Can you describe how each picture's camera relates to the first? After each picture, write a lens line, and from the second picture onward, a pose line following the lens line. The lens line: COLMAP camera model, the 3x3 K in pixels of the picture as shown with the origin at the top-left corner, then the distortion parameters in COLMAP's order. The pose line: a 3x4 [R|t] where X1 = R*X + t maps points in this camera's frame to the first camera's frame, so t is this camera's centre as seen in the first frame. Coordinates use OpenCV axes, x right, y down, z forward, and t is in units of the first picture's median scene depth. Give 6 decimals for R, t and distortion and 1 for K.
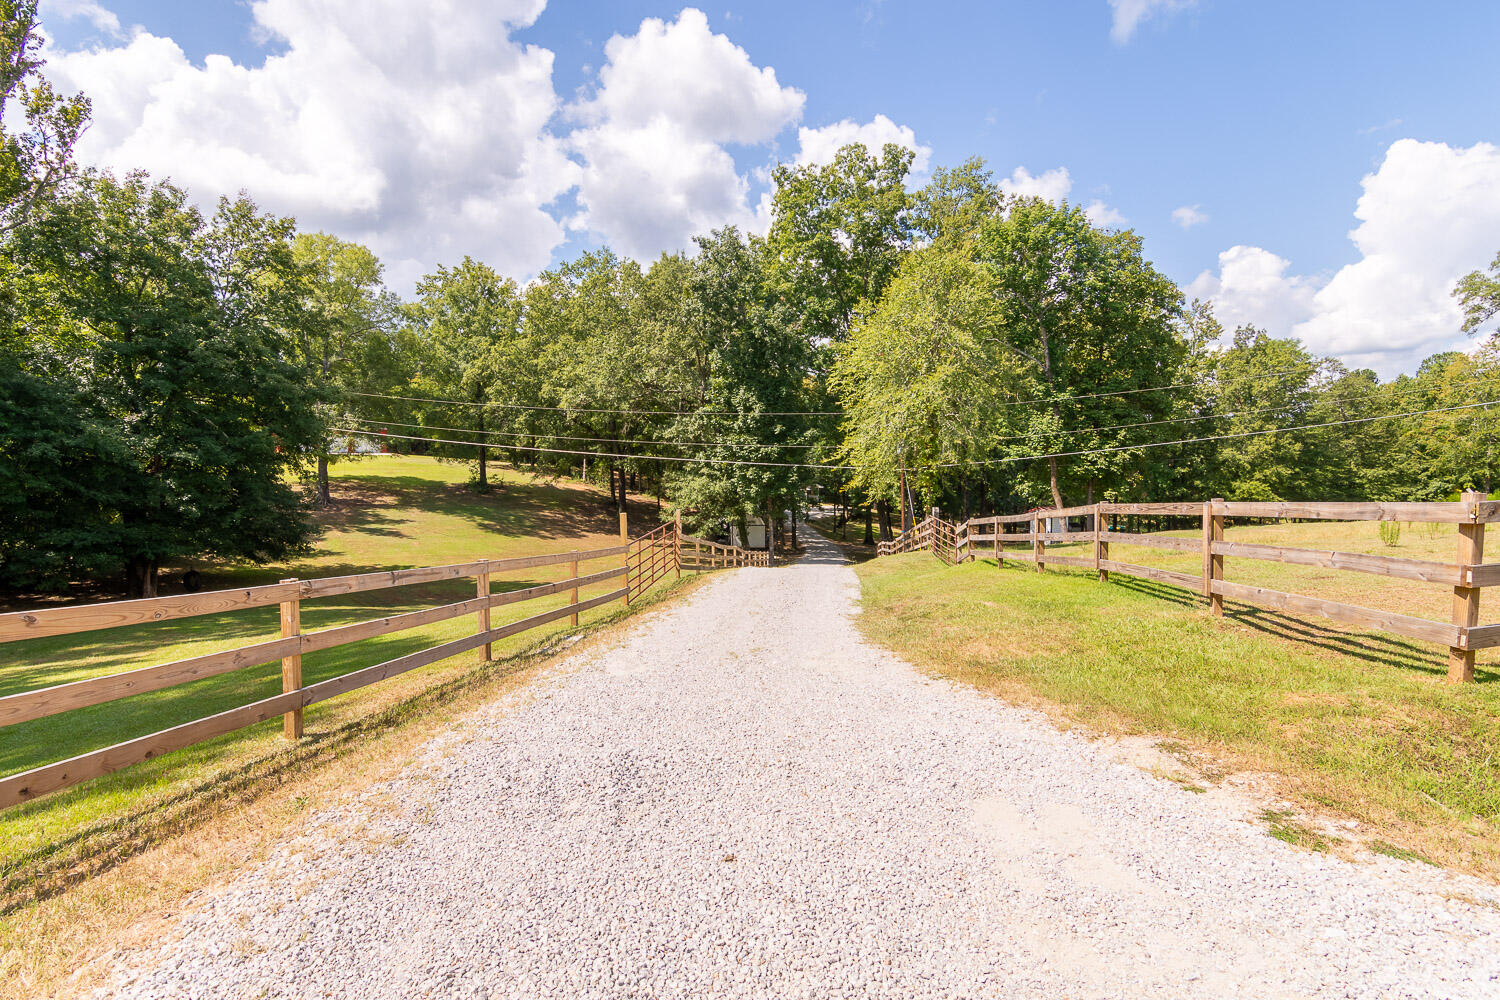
lens RADIAL K [[721.0, 0, 753.4], [0, 721.0, 503.9], [0, 0, 1]] dist [-0.009196, -0.002976]
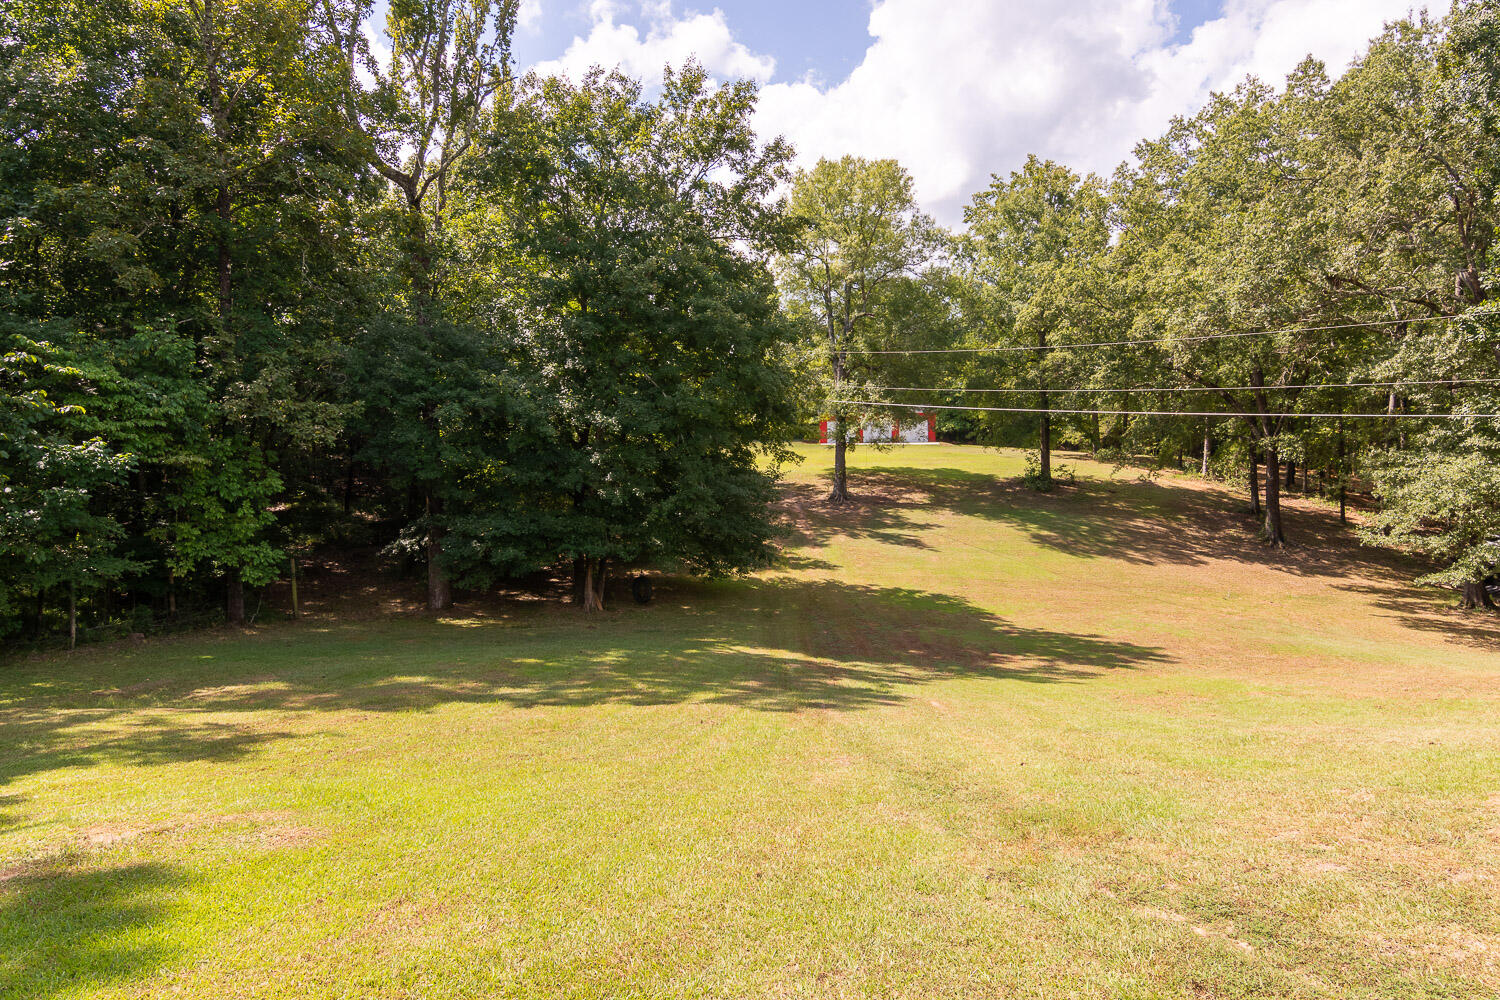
lens RADIAL K [[901.3, 0, 748.4], [0, 901.3, 502.2], [0, 0, 1]] dist [0.000876, -0.006068]
pose [[0.763033, 0.019403, -0.646068, -0.036240], [-0.027858, 0.999608, -0.002880, 0.006661], [0.645758, 0.020196, 0.763275, 0.174979]]
